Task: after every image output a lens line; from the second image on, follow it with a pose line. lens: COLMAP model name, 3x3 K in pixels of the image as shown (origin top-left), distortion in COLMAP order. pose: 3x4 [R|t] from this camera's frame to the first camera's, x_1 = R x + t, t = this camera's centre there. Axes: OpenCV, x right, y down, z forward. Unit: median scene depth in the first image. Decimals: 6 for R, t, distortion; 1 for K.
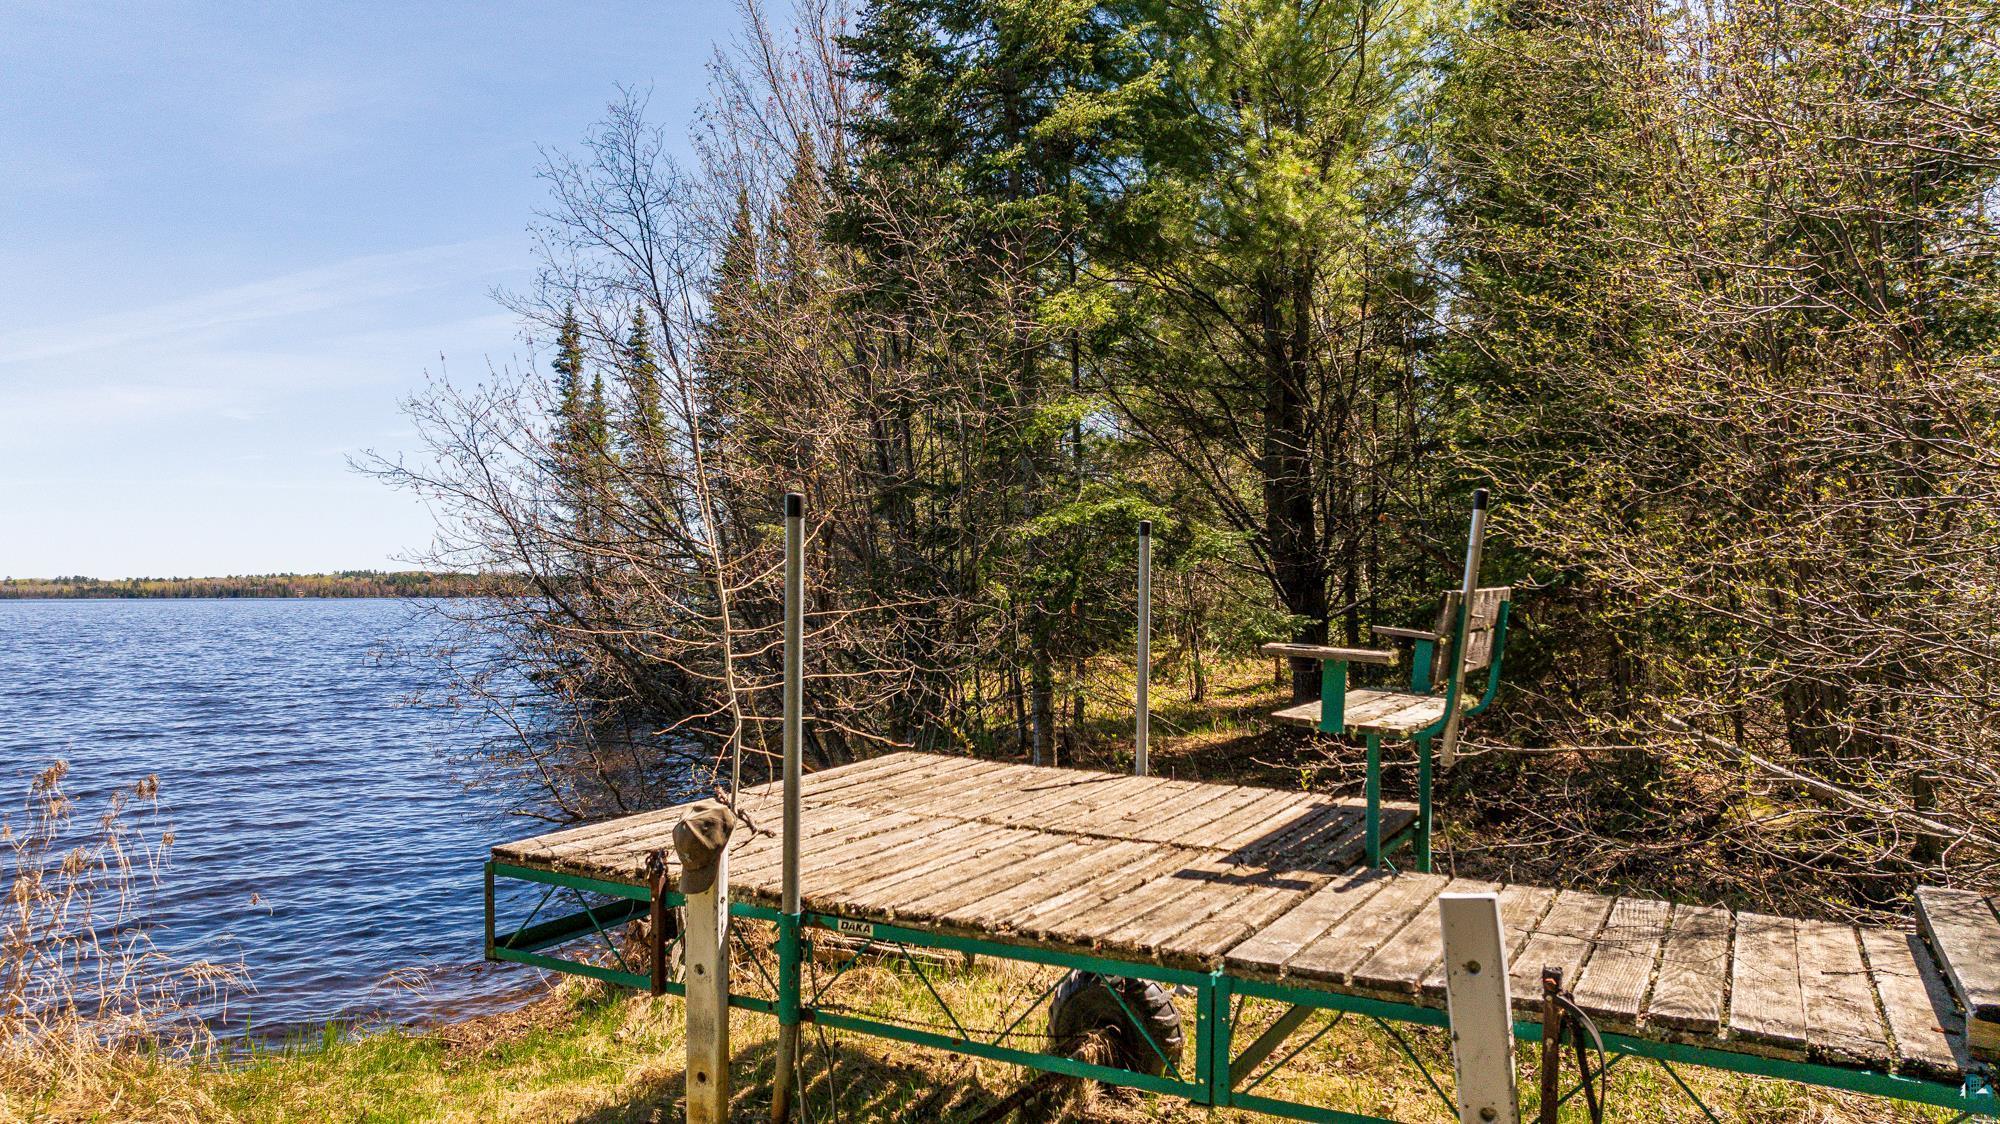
lens RADIAL K [[1411.1, 0, 1006.4], [0, 1411.1, 547.0], [0, 0, 1]] dist [-0.004812, 0.002267]
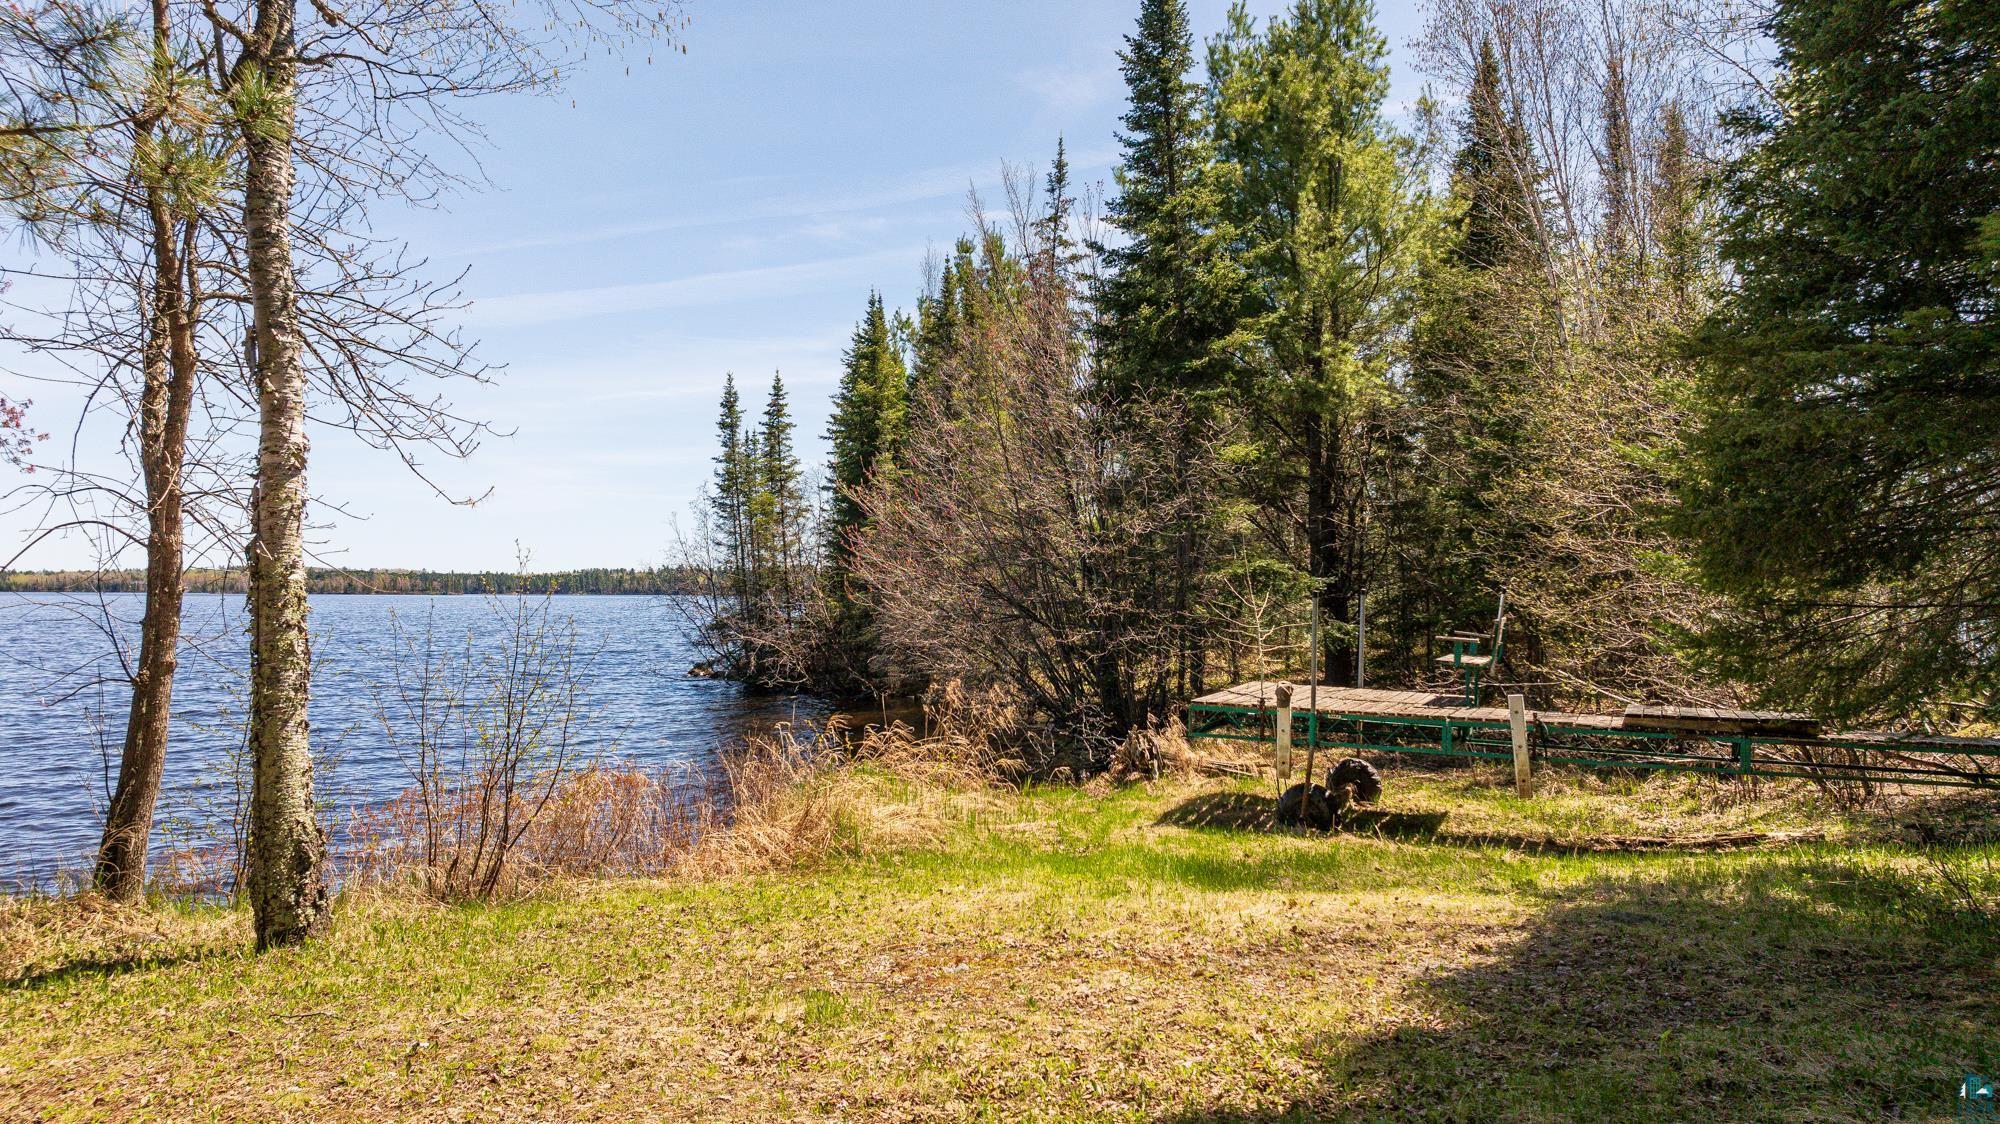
lens RADIAL K [[1411.1, 0, 1006.4], [0, 1411.1, 547.0], [0, 0, 1]] dist [-0.004812, 0.002267]
pose [[0.997800, 0.011386, 0.065305, -0.153776], [-0.011285, 0.999934, -0.001920, -0.018069], [-0.065323, 0.001179, 0.997863, -0.325744]]
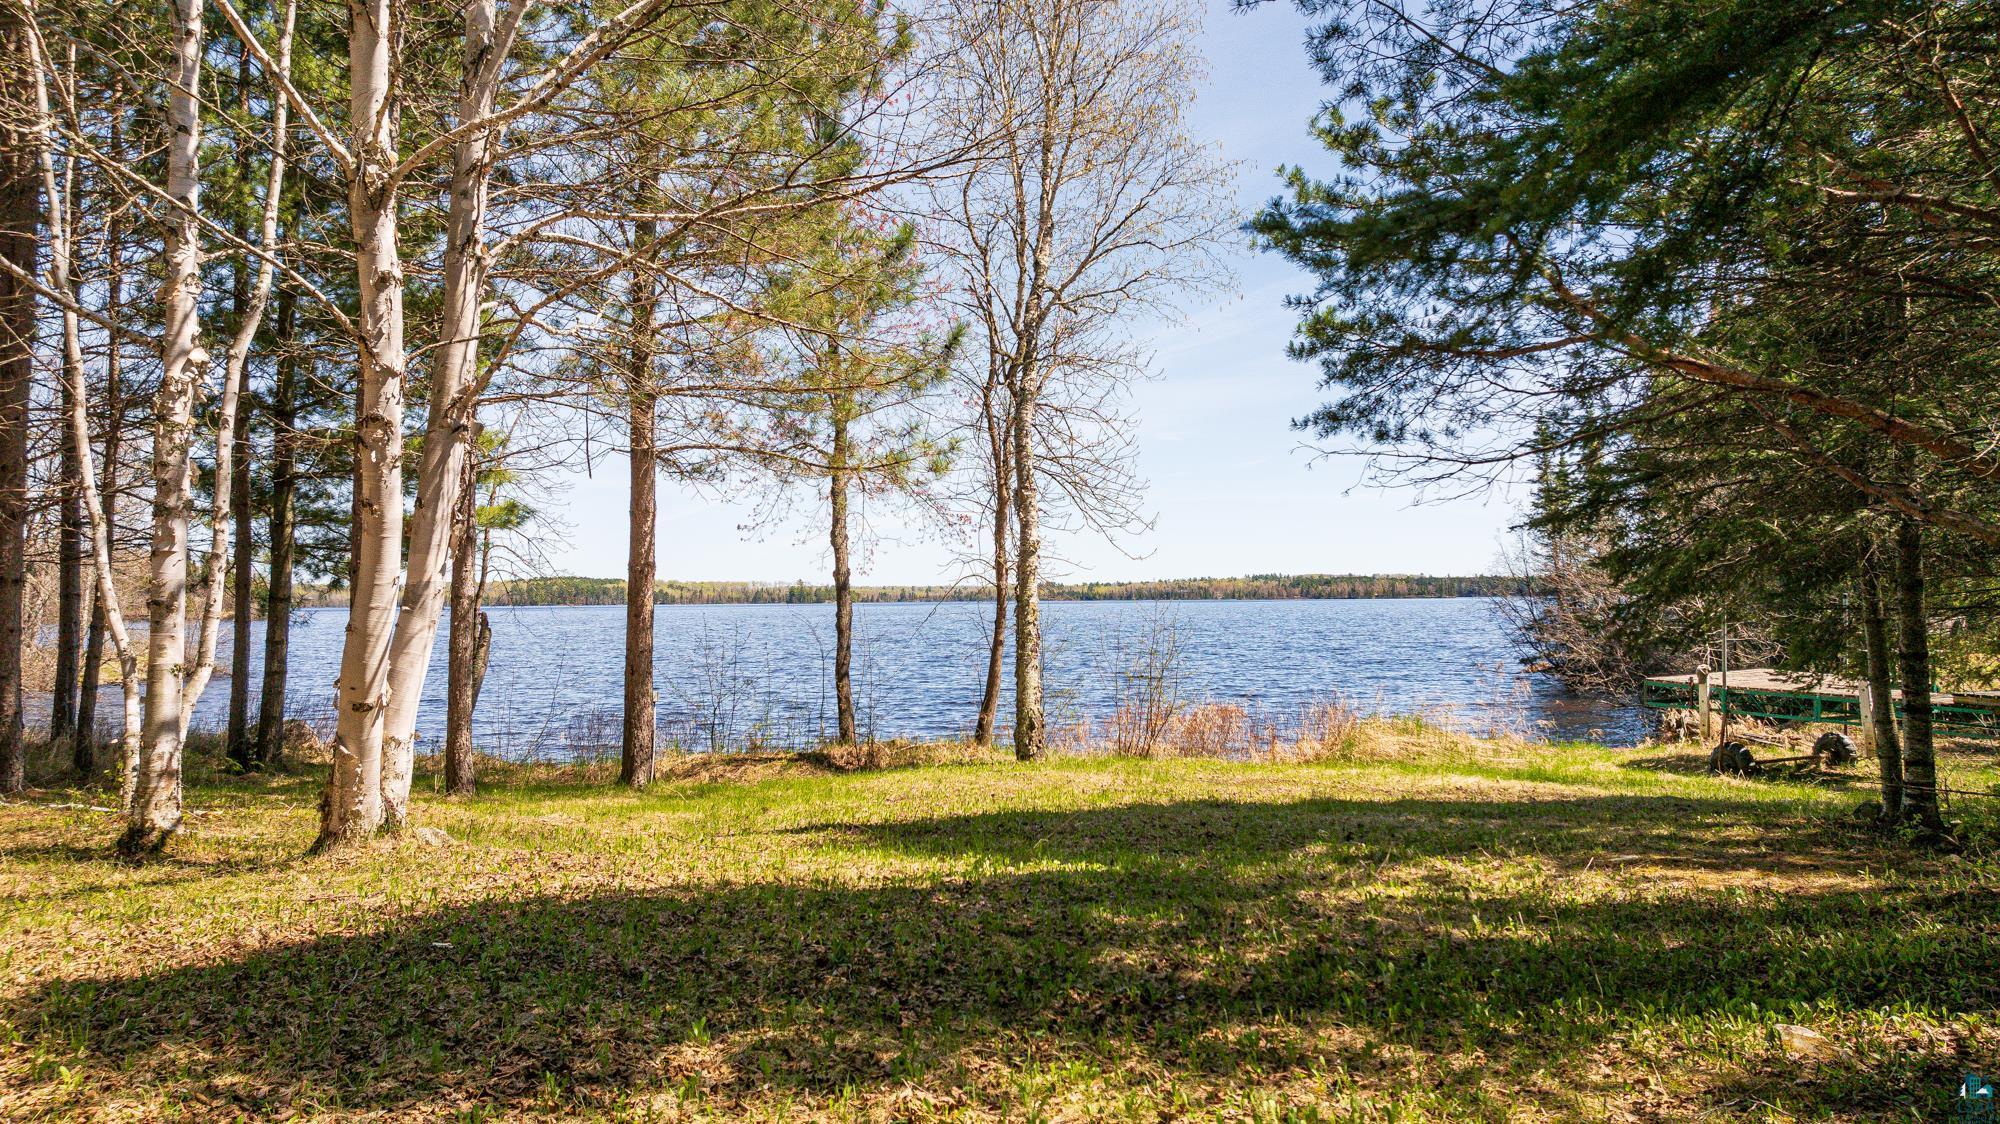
lens RADIAL K [[1411.1, 0, 1006.4], [0, 1411.1, 547.0], [0, 0, 1]] dist [-0.004812, 0.002267]
pose [[0.818283, -0.024103, -0.574311, 0.079413], [0.023740, 0.999685, -0.008131, -0.030440], [0.574326, -0.006981, 0.818597, -0.560602]]
